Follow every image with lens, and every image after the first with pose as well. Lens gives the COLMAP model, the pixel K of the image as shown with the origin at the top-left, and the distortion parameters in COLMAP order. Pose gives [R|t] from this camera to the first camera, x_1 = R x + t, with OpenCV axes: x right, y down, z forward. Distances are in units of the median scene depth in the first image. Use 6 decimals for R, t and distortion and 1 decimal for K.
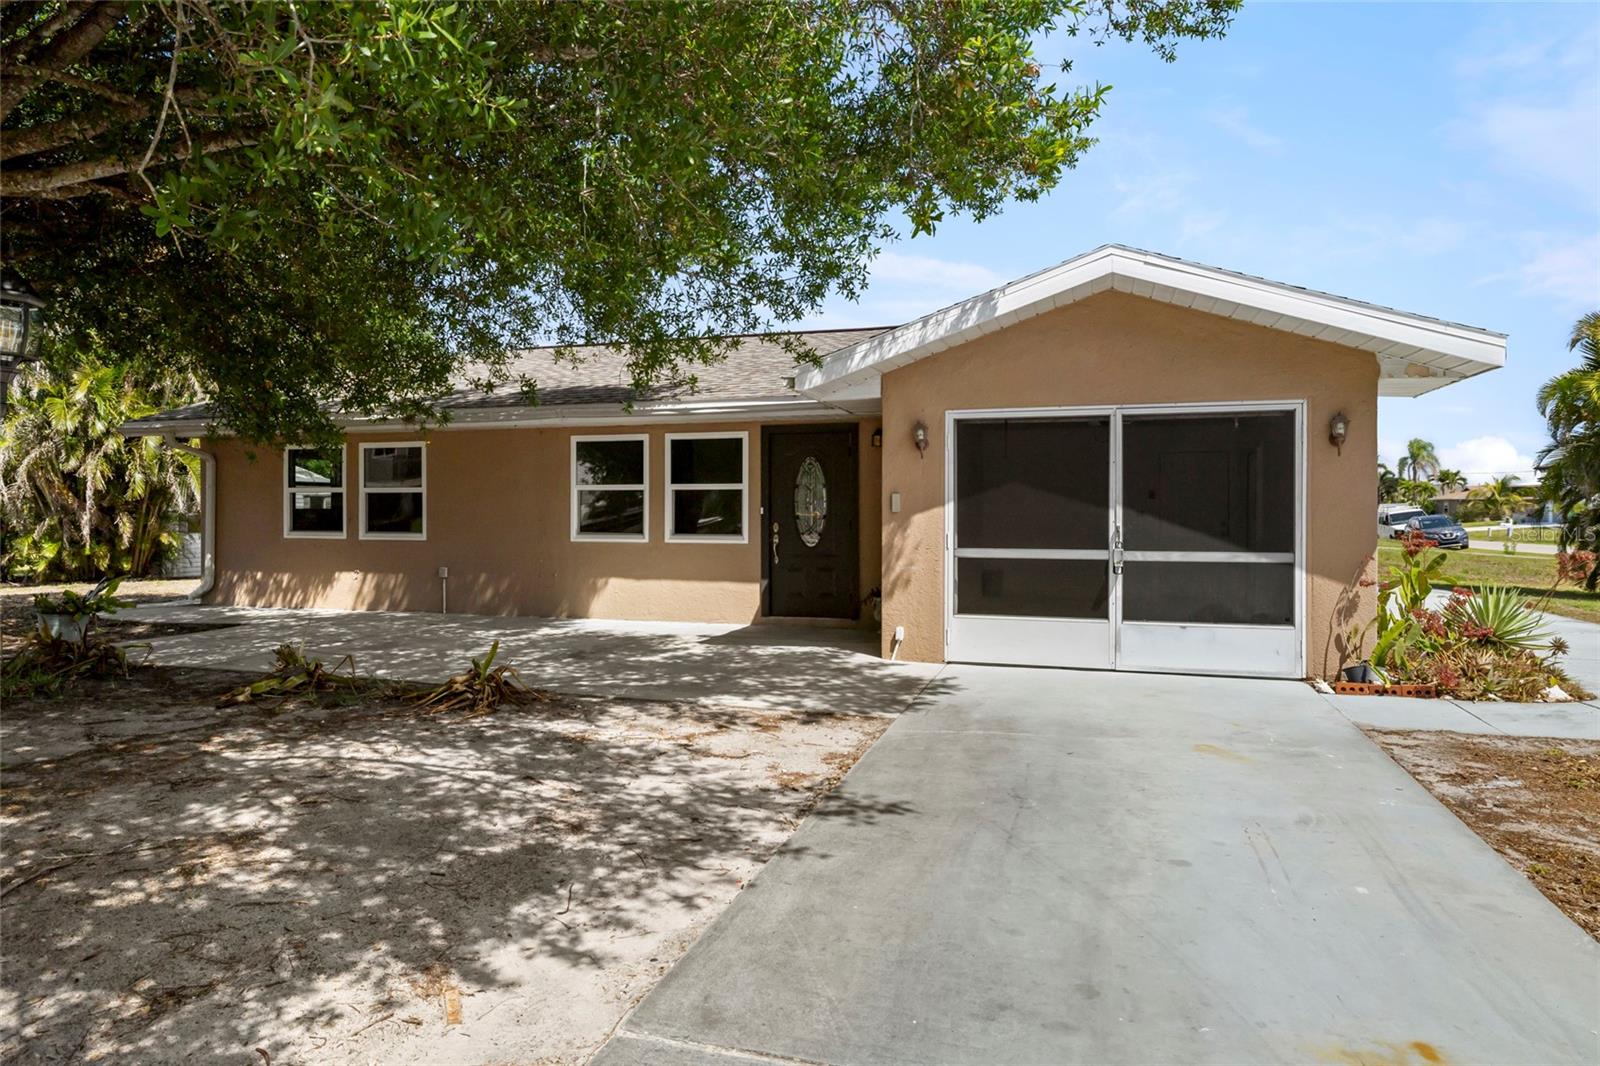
lens RADIAL K [[987.8, 0, 780.4], [0, 987.8, 496.0], [0, 0, 1]] dist [-0.005537, 0.001770]
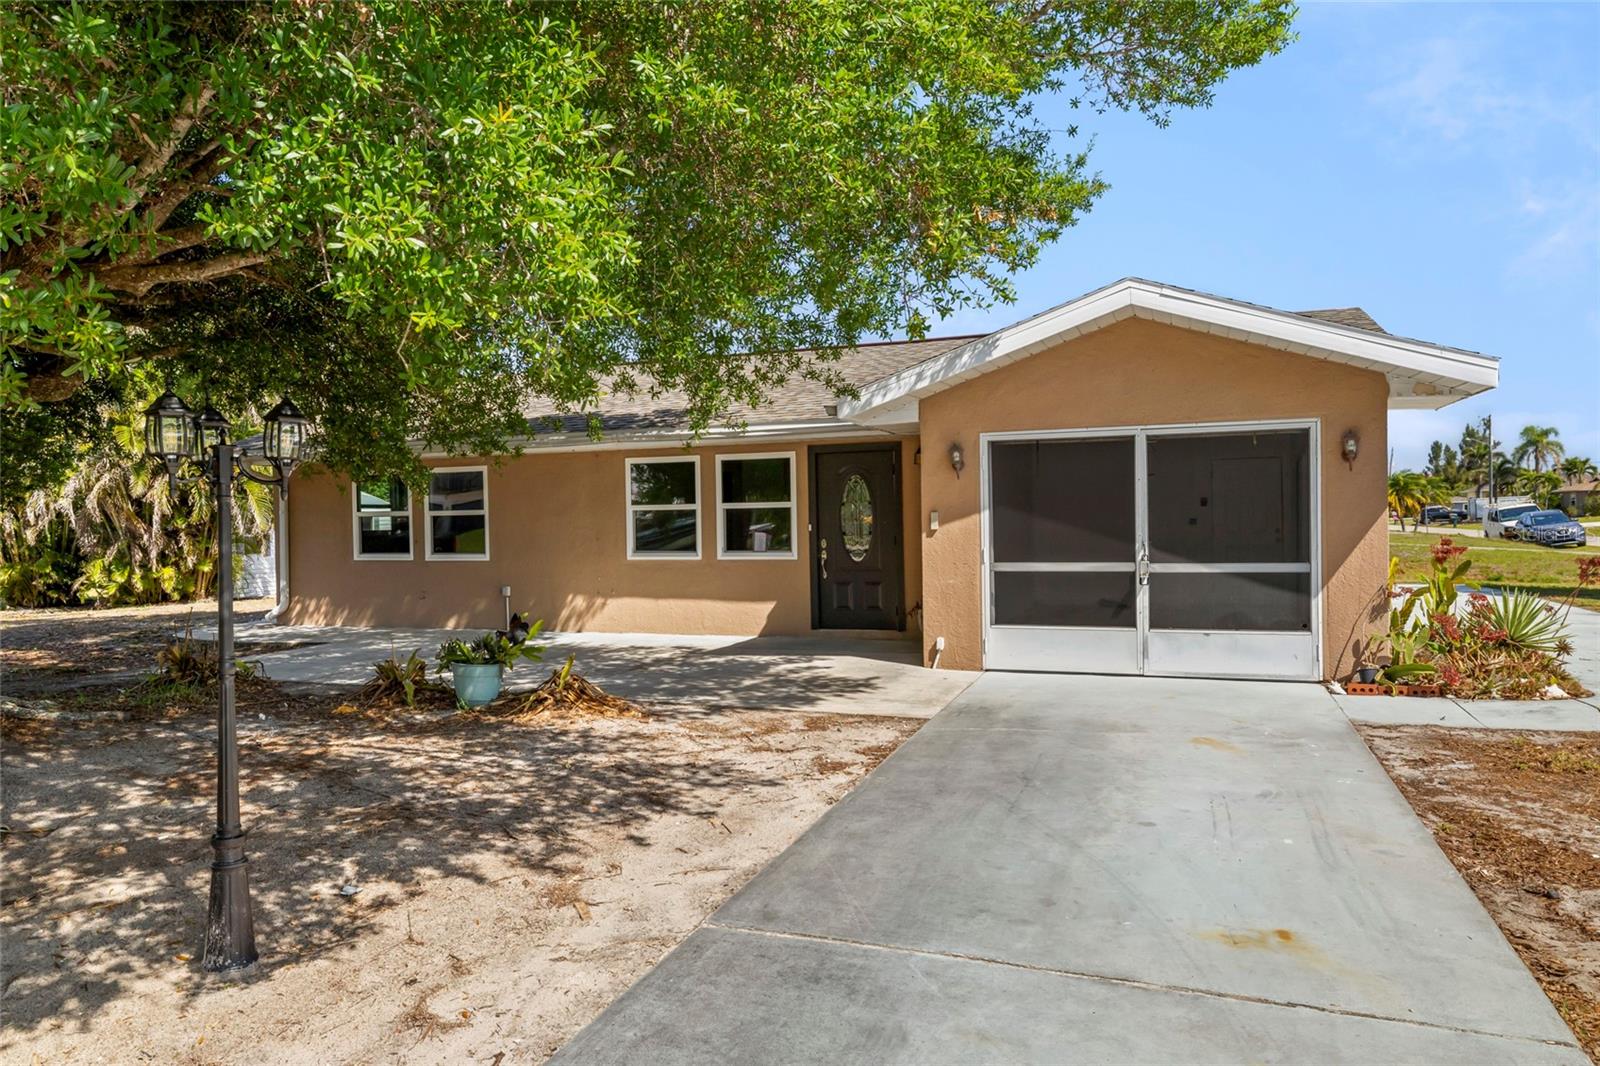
lens RADIAL K [[1063.0, 0, 780.5], [0, 1063.0, 508.5], [0, 0, 1]] dist [-0.004515, 0.000153]
pose [[0.998524, -0.018369, -0.051109, 0.010183], [0.018755, 0.999799, 0.007085, -0.017546], [0.050969, -0.008033, 0.998668, -0.152178]]
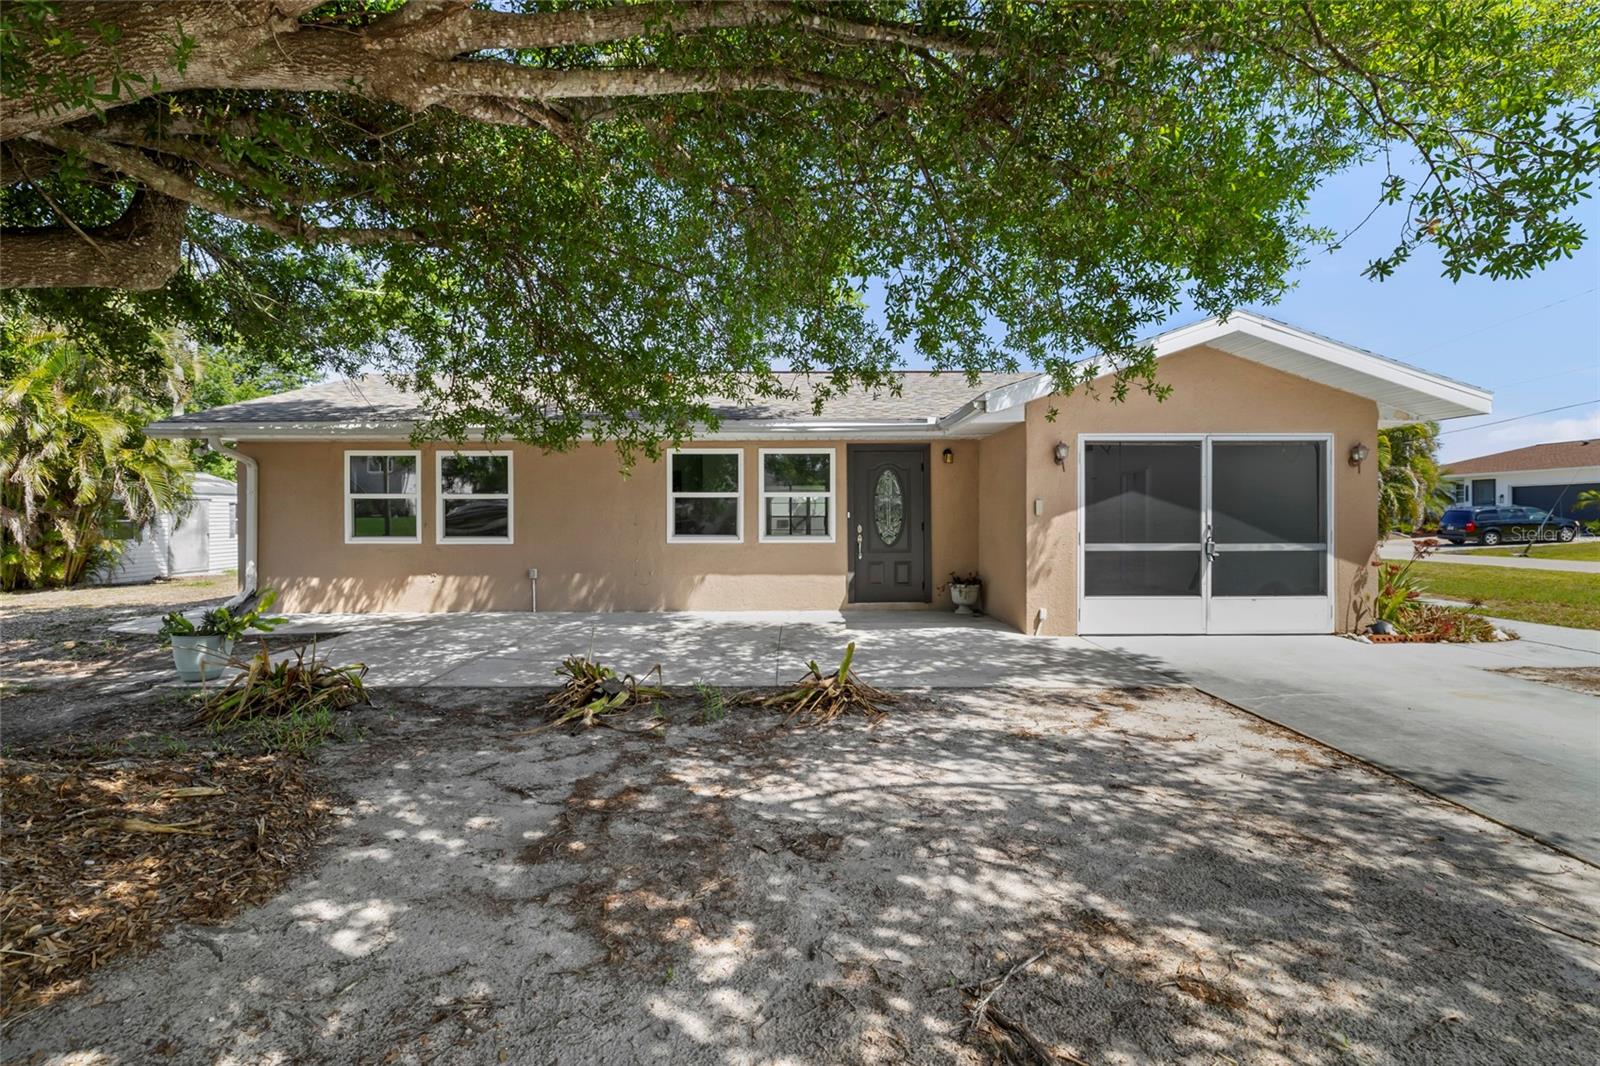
lens RADIAL K [[717.8, 0, 792.2], [0, 717.8, 512.2], [0, 0, 1]] dist [-0.009622, 0.003057]
pose [[0.949969, -0.001781, 0.312338, -0.455813], [-0.001128, 0.999958, 0.009130, 0.004990], [-0.312341, -0.009025, 0.949927, 0.251703]]
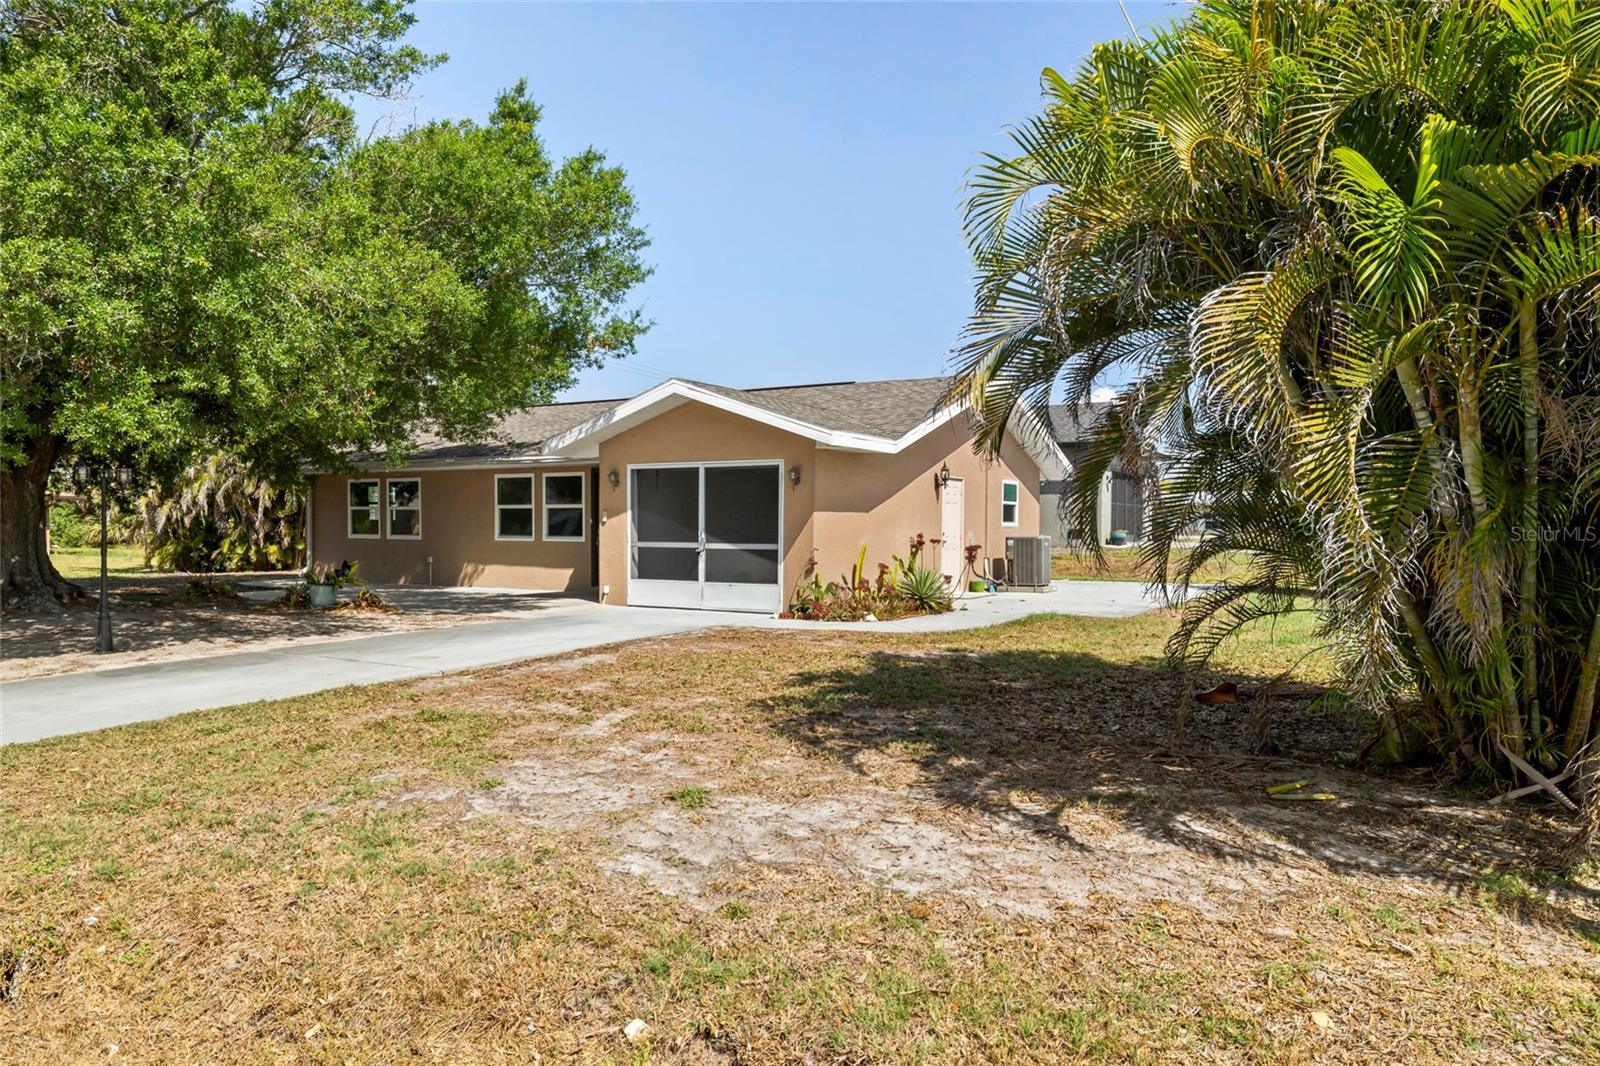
lens RADIAL K [[1063.0, 0, 800.2], [0, 1063.0, 531.1], [0, 0, 1]] dist [-0.004515, 0.000153]
pose [[0.978665, 0.004219, -0.205417, 0.864085], [-0.000140, 0.999803, 0.019868, -0.004250], [0.205461, -0.019416, 0.978473, -0.808366]]
